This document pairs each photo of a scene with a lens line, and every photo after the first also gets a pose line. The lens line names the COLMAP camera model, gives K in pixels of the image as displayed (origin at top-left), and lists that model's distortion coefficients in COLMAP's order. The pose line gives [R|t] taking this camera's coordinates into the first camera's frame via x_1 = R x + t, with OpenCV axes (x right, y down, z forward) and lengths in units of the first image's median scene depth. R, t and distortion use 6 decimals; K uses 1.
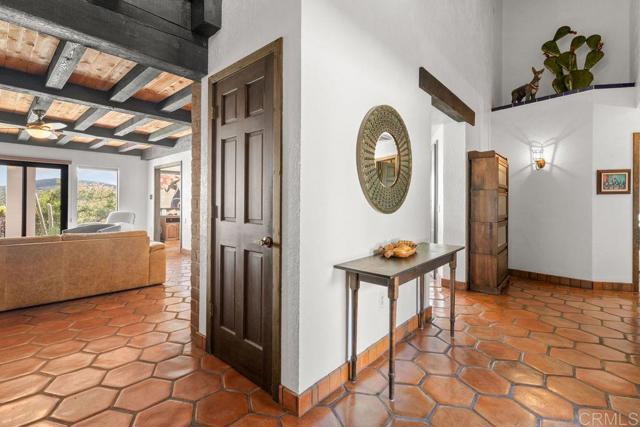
lens RADIAL K [[298.7, 0, 309.5], [0, 298.7, 207.7], [0, 0, 1]] dist [-0.013175, 0.000831]
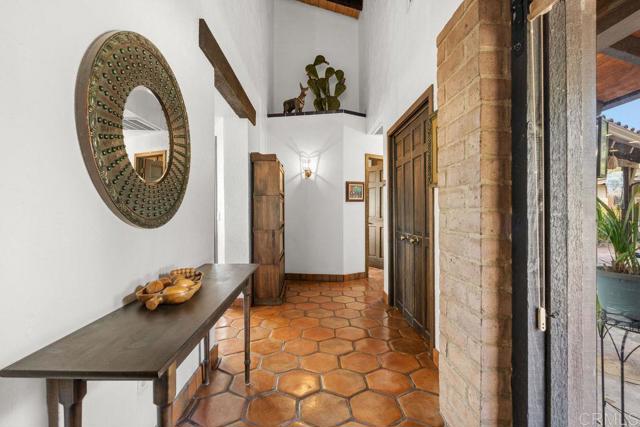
lens RADIAL K [[303.3, 0, 317.0], [0, 303.3, 211.2], [0, 0, 1]] dist [-0.004348, -0.000366]
pose [[0.731423, -0.009465, 0.681859, 0.051086], [0.018097, 0.999821, -0.005534, -0.002250], [-0.681684, 0.016387, 0.731463, 0.185443]]
